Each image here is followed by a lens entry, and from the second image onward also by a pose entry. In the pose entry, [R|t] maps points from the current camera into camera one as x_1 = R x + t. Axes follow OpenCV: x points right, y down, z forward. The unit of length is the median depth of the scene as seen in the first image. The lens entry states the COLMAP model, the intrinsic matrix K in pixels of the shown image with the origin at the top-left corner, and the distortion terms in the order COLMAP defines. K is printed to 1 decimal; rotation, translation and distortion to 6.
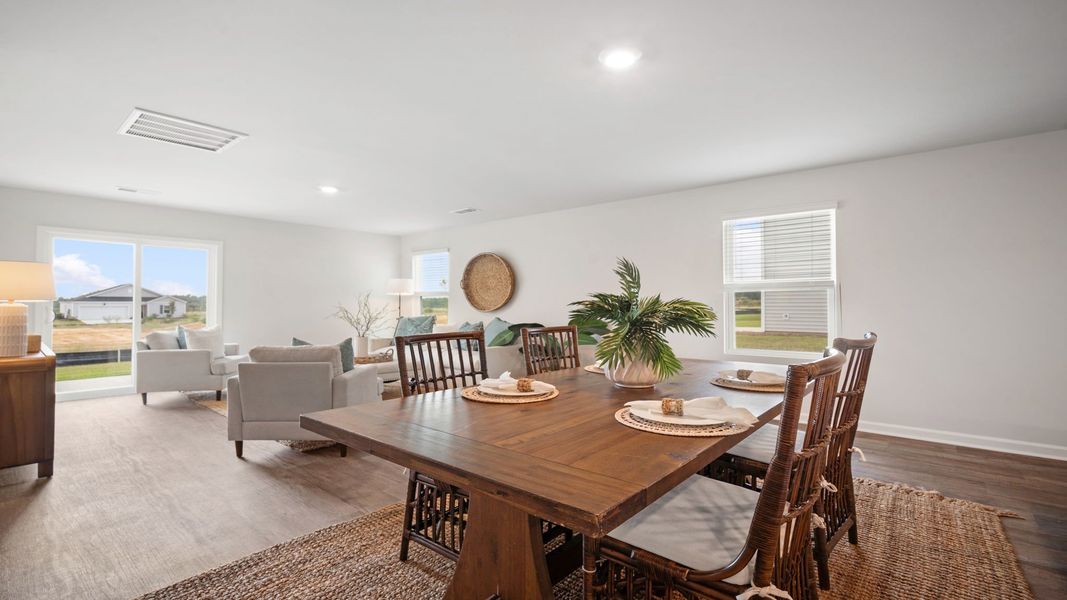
lens RADIAL K [[469.8, 0, 533.5], [0, 469.8, 300.0], [0, 0, 1]] dist [0.001037, 0.000234]
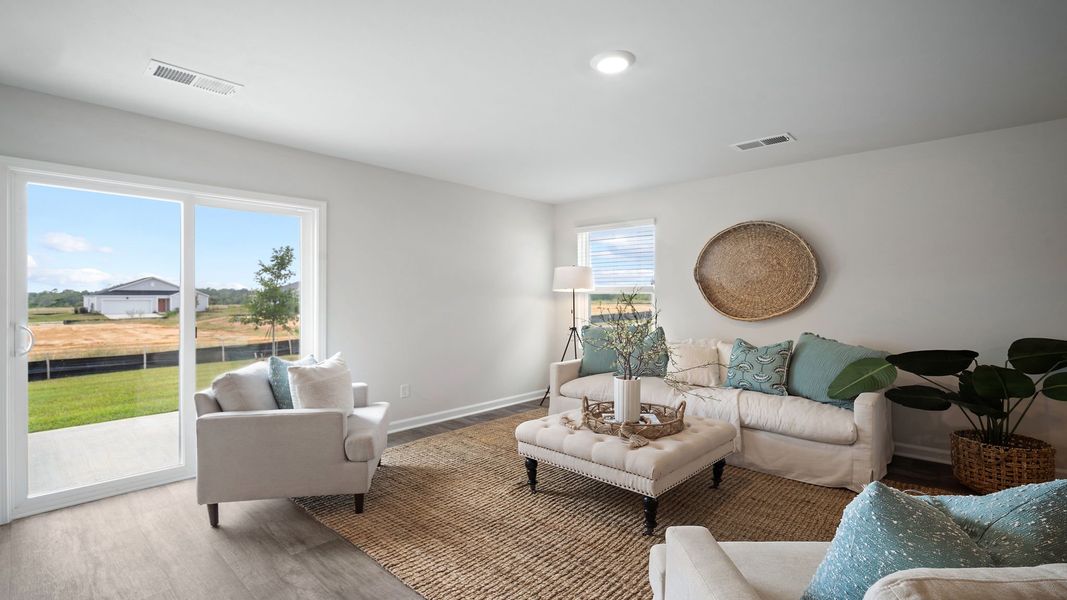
lens RADIAL K [[477.0, 0, 538.4], [0, 477.0, 297.5], [0, 0, 1]] dist [-0.003013, -0.000165]
pose [[0.999624, -0.002640, -0.027304, -0.339385], [0.002963, 0.999926, 0.011799, -0.011714], [0.027271, -0.011876, 0.999558, 0.370306]]
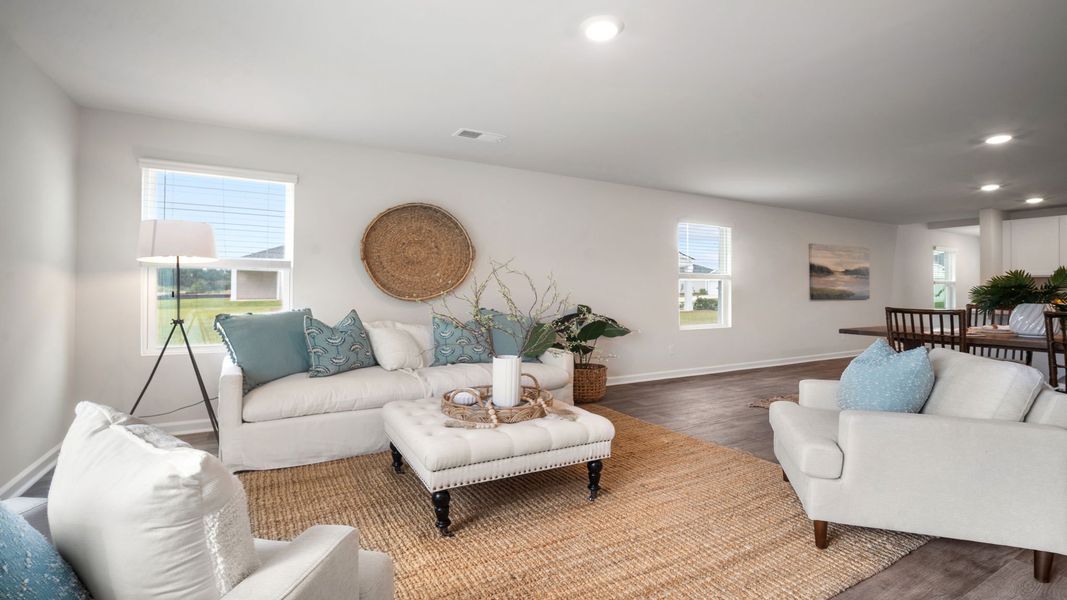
lens RADIAL K [[477.0, 0, 538.4], [0, 477.0, 297.5], [0, 0, 1]] dist [-0.003013, -0.000165]
pose [[0.342759, -0.016480, 0.939279, -0.601260], [-0.019438, 0.999508, 0.024630, 0.003040], [-0.939222, -0.026700, 0.342270, 0.610626]]
